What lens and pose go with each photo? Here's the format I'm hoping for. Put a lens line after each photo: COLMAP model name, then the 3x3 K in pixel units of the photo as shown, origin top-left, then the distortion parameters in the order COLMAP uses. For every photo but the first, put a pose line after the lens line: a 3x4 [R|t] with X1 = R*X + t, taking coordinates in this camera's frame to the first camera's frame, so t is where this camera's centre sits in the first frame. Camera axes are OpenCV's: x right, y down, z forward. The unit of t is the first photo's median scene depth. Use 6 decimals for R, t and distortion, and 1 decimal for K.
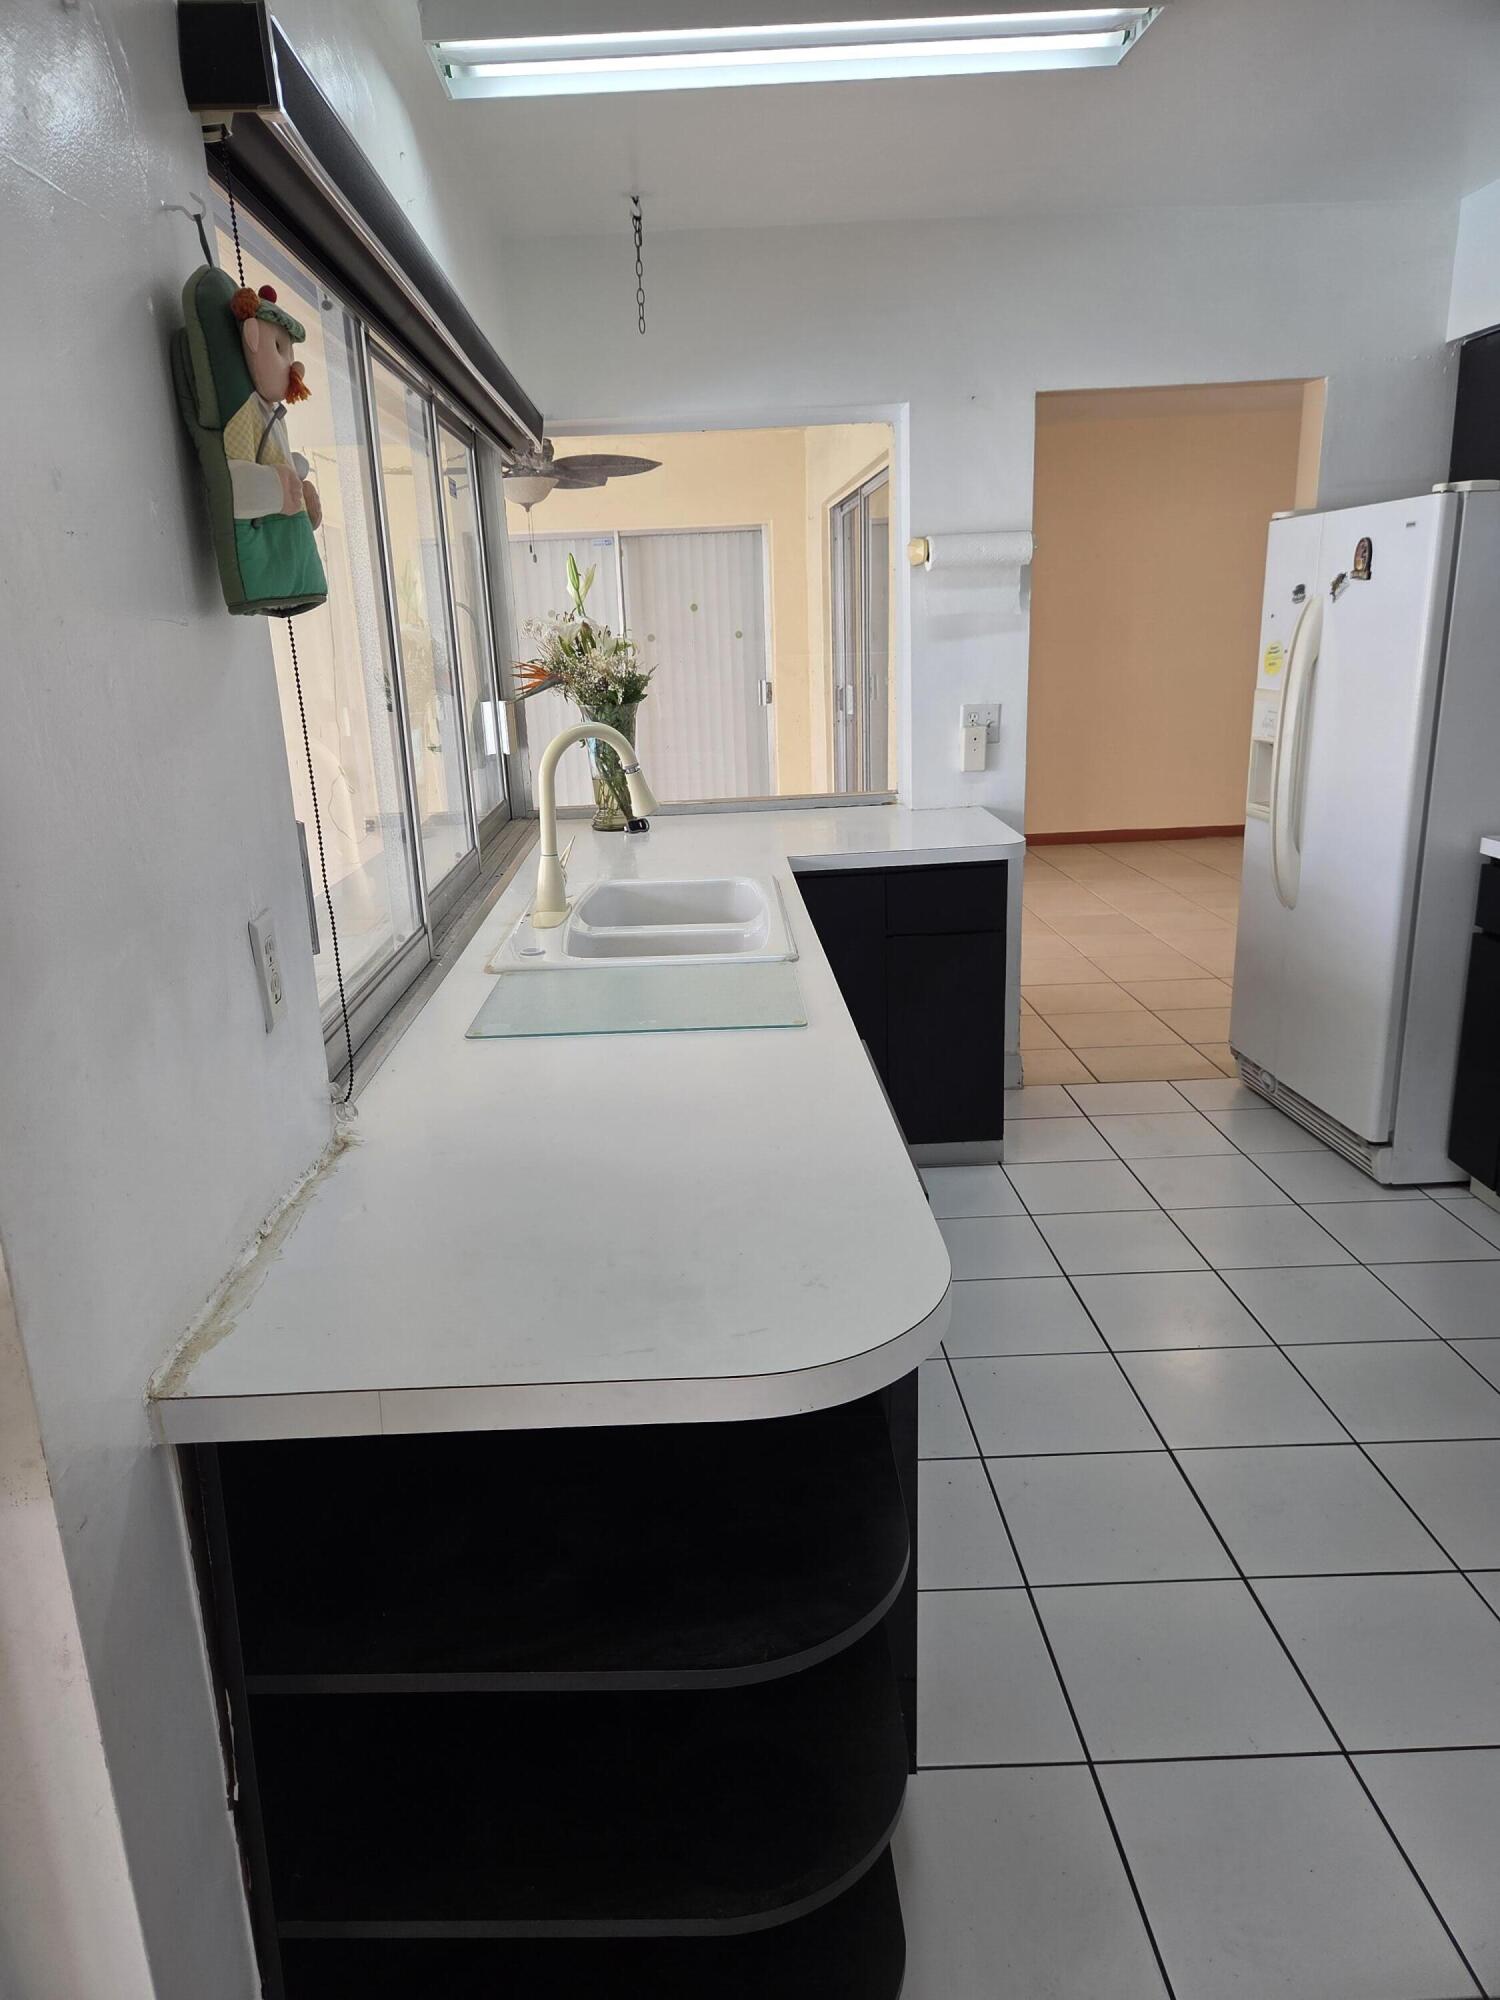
lens RADIAL K [[1361.2, 0, 761.1], [0, 1361.2, 1003.8], [0, 0, 1]] dist [0.081461, -0.075261]
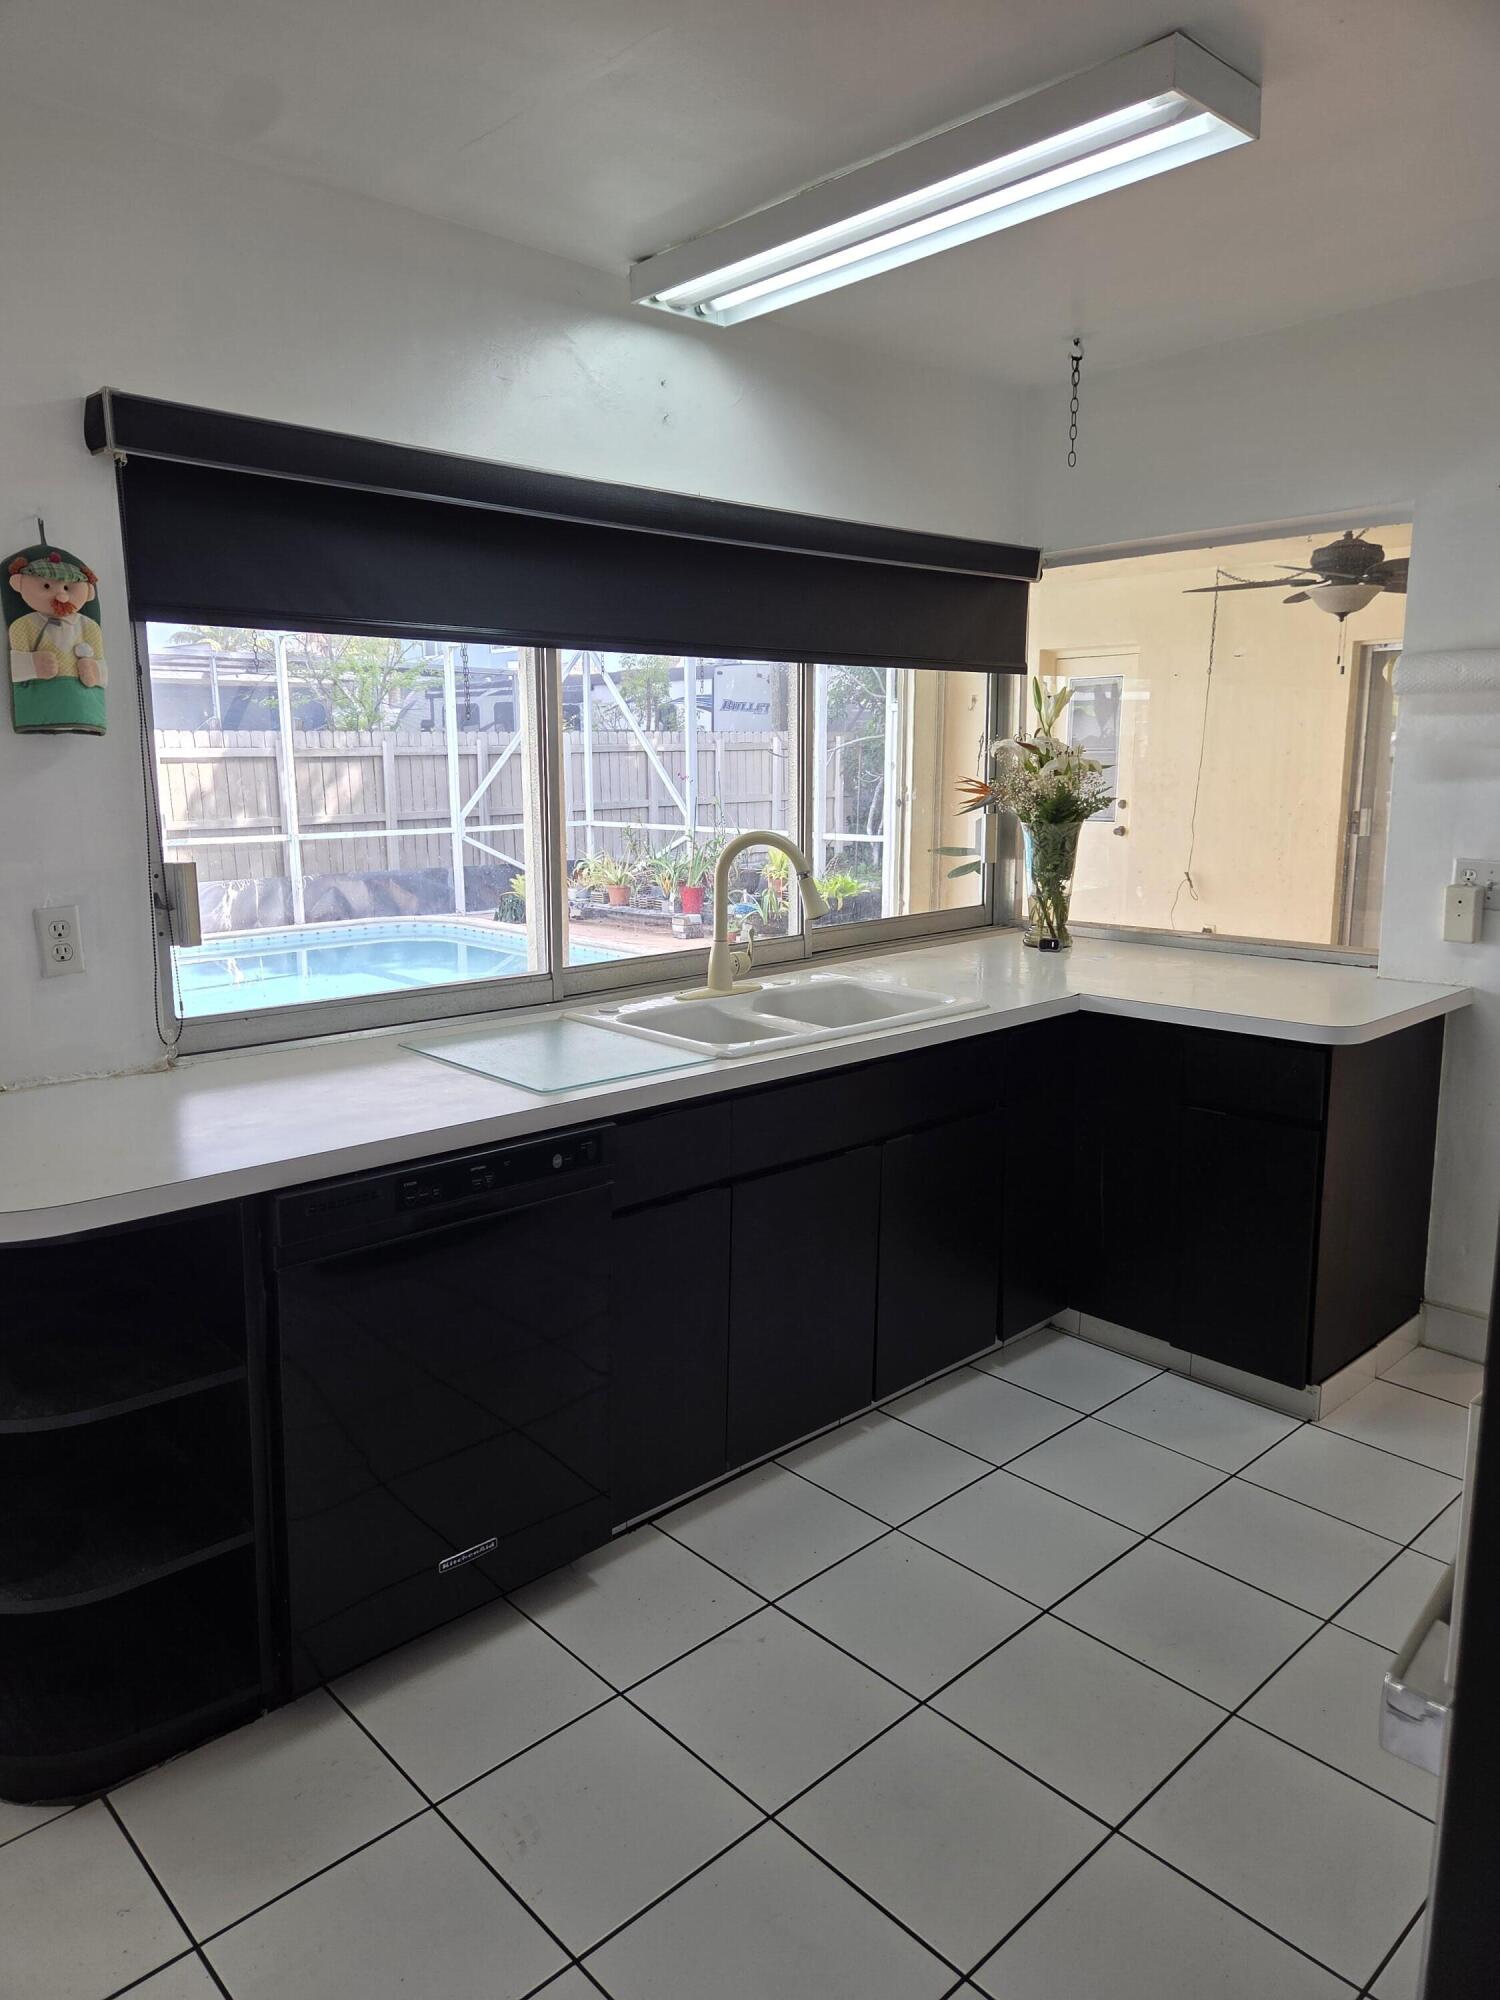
lens RADIAL K [[1398.8, 0, 691.1], [0, 1398.8, 1001.8], [0, 0, 1]] dist [0.056096, -0.040193]
pose [[0.653693, 0.171843, -0.736991, 0.552721], [-0.226857, 0.973587, 0.025793, -0.066949], [0.721957, 0.150331, 0.675410, 0.158633]]
